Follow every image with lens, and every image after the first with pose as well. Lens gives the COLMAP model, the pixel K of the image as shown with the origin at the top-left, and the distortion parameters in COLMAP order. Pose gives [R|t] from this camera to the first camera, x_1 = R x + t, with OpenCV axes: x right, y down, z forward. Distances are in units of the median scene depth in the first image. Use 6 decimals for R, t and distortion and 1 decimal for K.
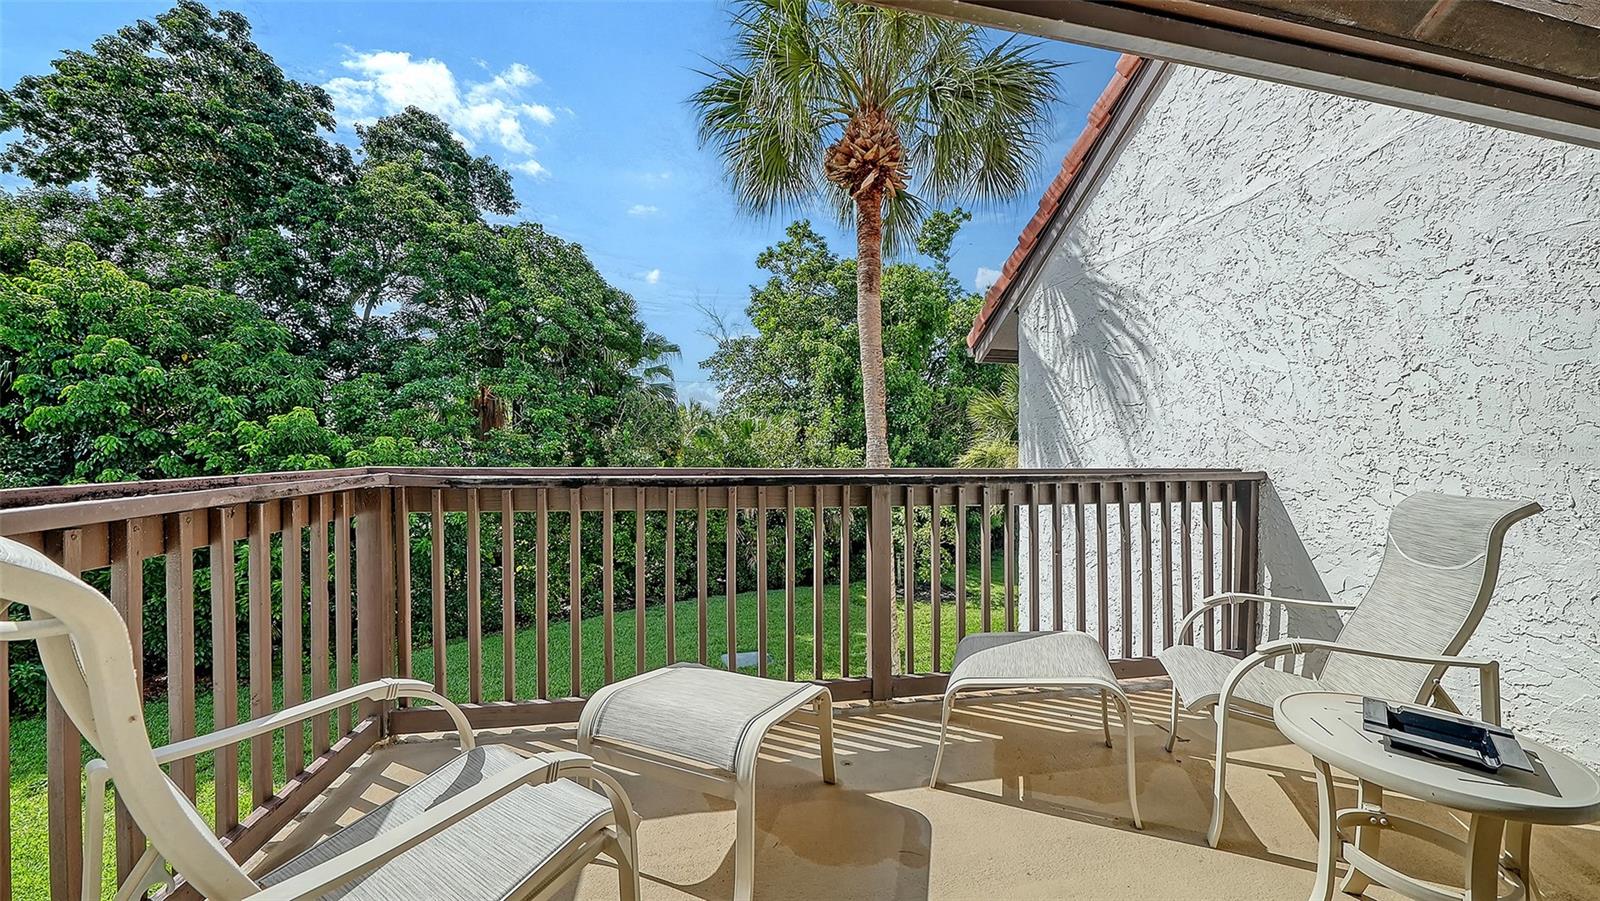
lens RADIAL K [[575.2, 0, 811.5], [0, 575.2, 445.0], [0, 0, 1]] dist [0.000089, -0.000009]
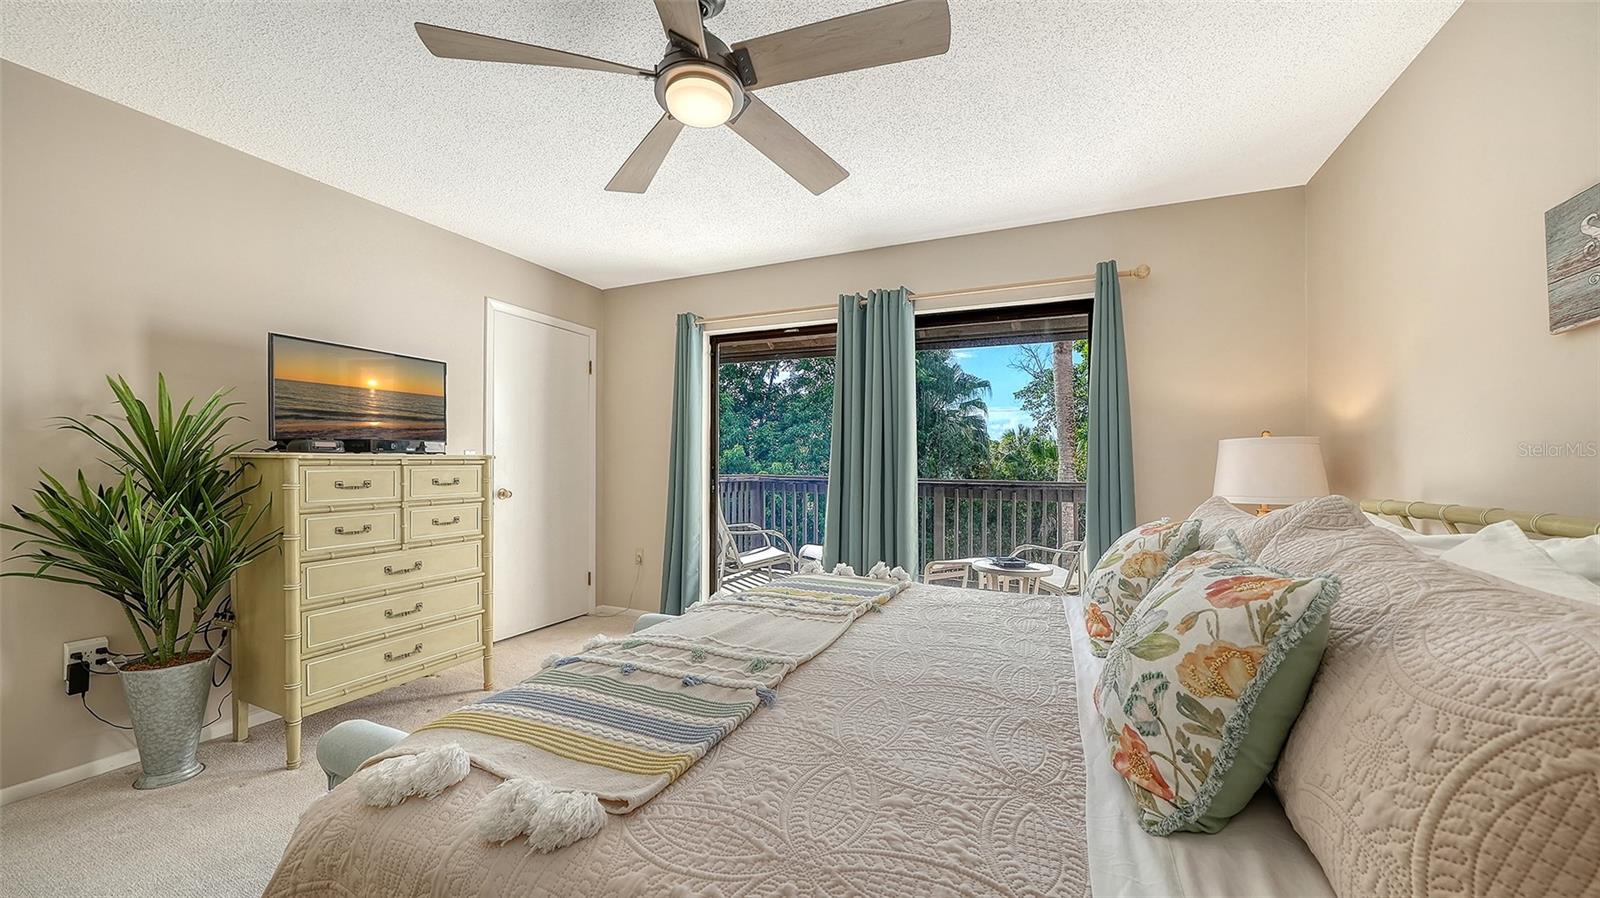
lens RADIAL K [[568.9, 0, 802.0], [0, 568.9, 459.1], [0, 0, 1]] dist [-0.001310, -0.000645]
pose [[0.816842, -0.004380, -0.576845, 0.168778], [-0.005985, 0.999853, -0.016067, 0.001272], [0.576830, 0.016576, 0.816696, -0.186959]]
